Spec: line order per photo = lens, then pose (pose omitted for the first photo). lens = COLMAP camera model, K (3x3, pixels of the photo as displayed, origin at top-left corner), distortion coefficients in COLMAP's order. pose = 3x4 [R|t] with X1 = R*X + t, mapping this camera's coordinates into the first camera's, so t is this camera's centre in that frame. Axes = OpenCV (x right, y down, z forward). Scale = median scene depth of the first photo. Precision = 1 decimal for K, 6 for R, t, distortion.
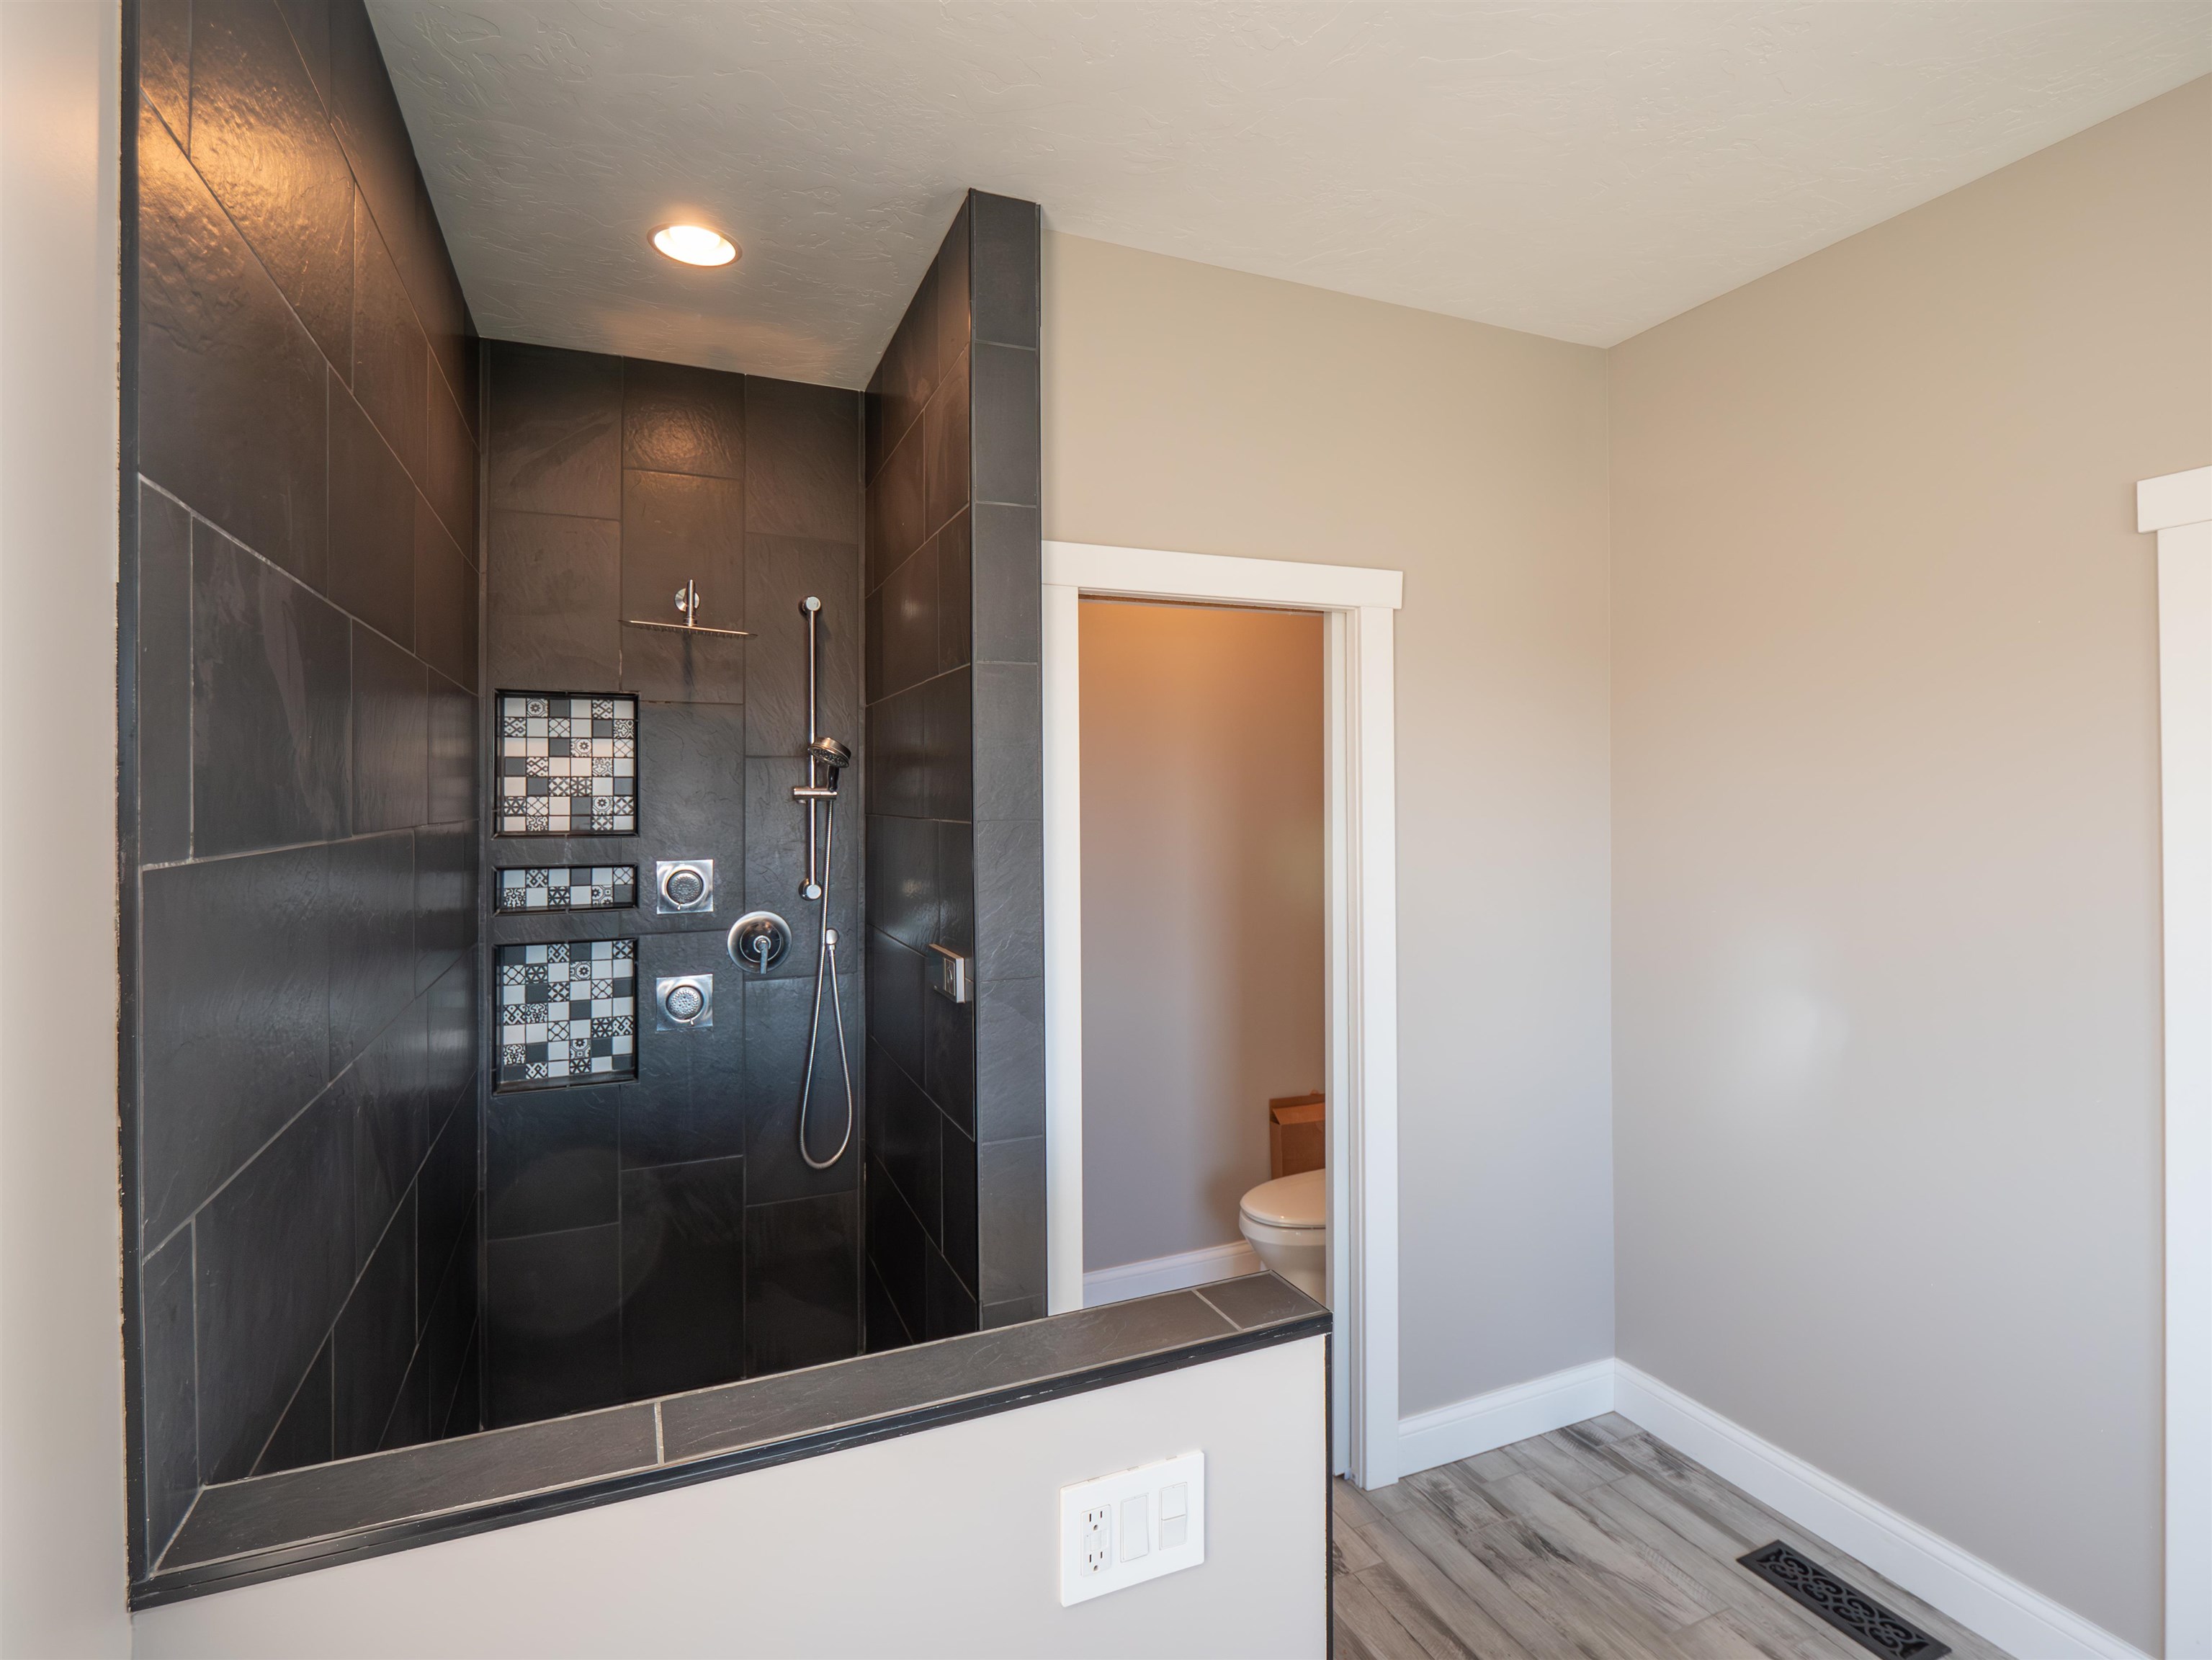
lens RADIAL K [[1094.8, 0, 1110.2], [0, 1094.8, 783.4], [0, 0, 1]] dist [0.001599, -0.010321]
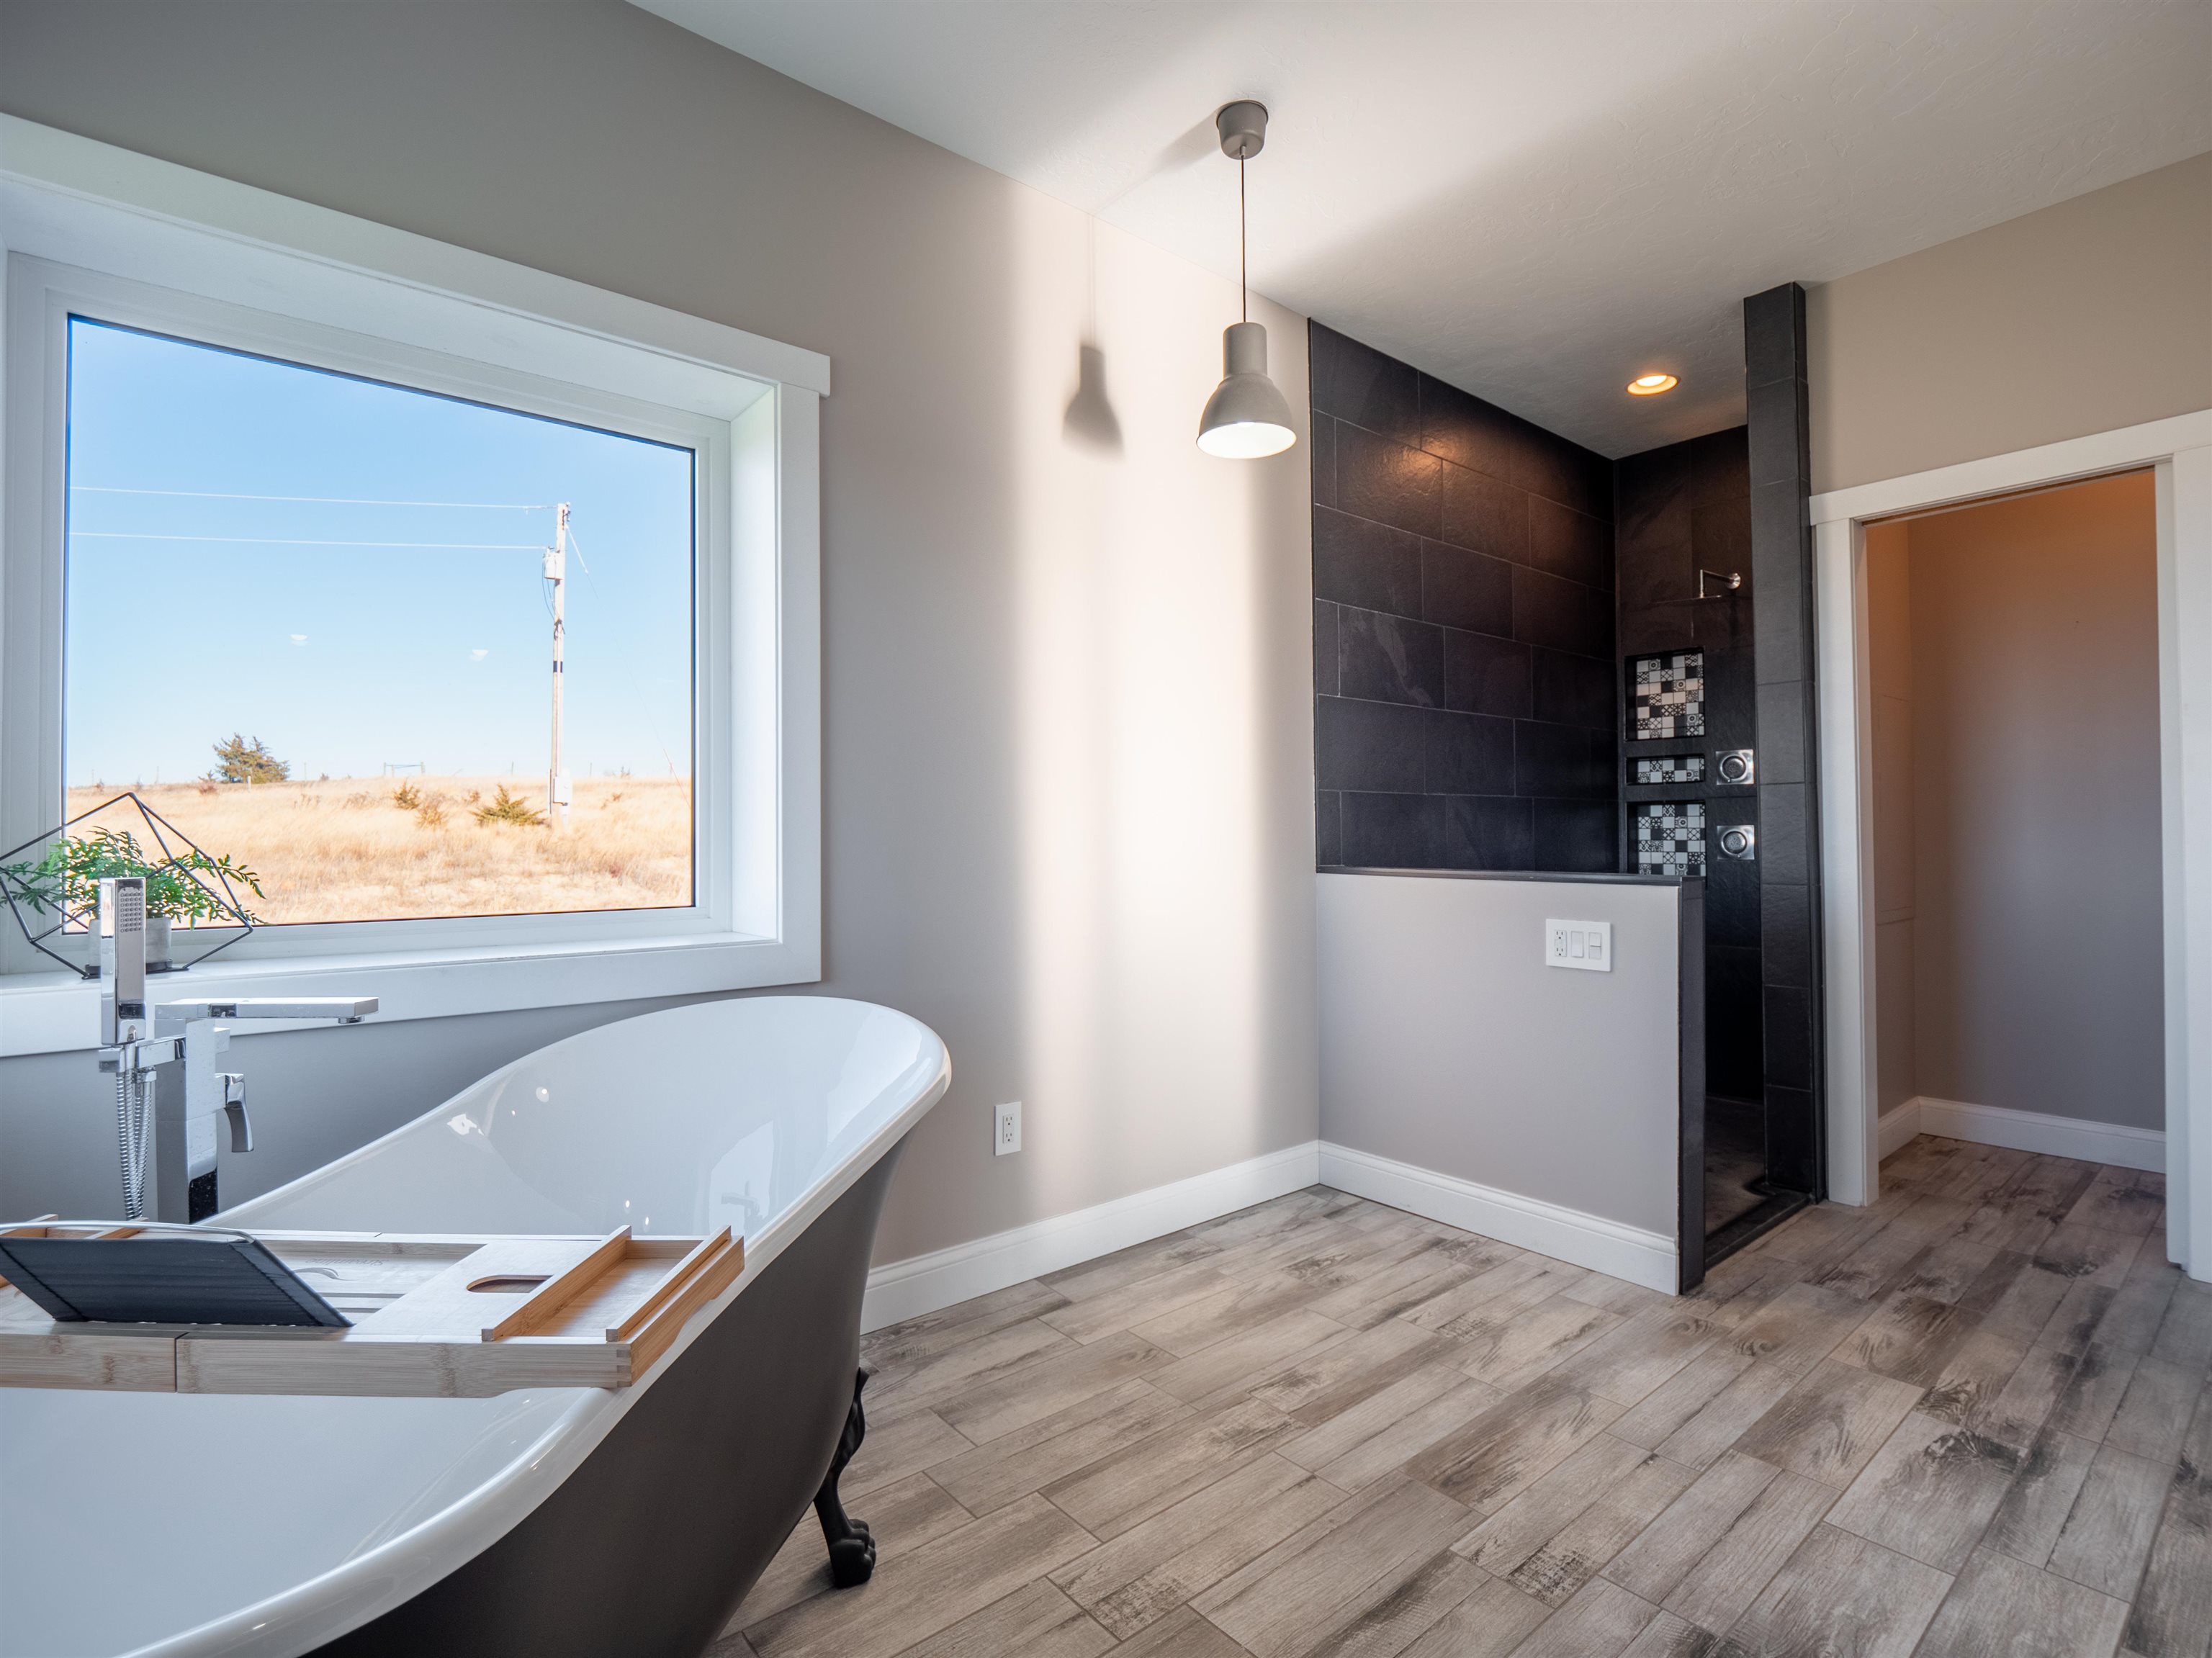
lens RADIAL K [[1075.8, 0, 1118.3], [0, 1075.8, 820.0], [0, 0, 1]] dist [-0.000659, -0.010431]
pose [[0.278710, -0.009460, -0.960329, 0.835019], [0.011203, 0.999915, -0.006599, 0.171862], [0.960310, -0.008919, 0.278793, -0.257135]]
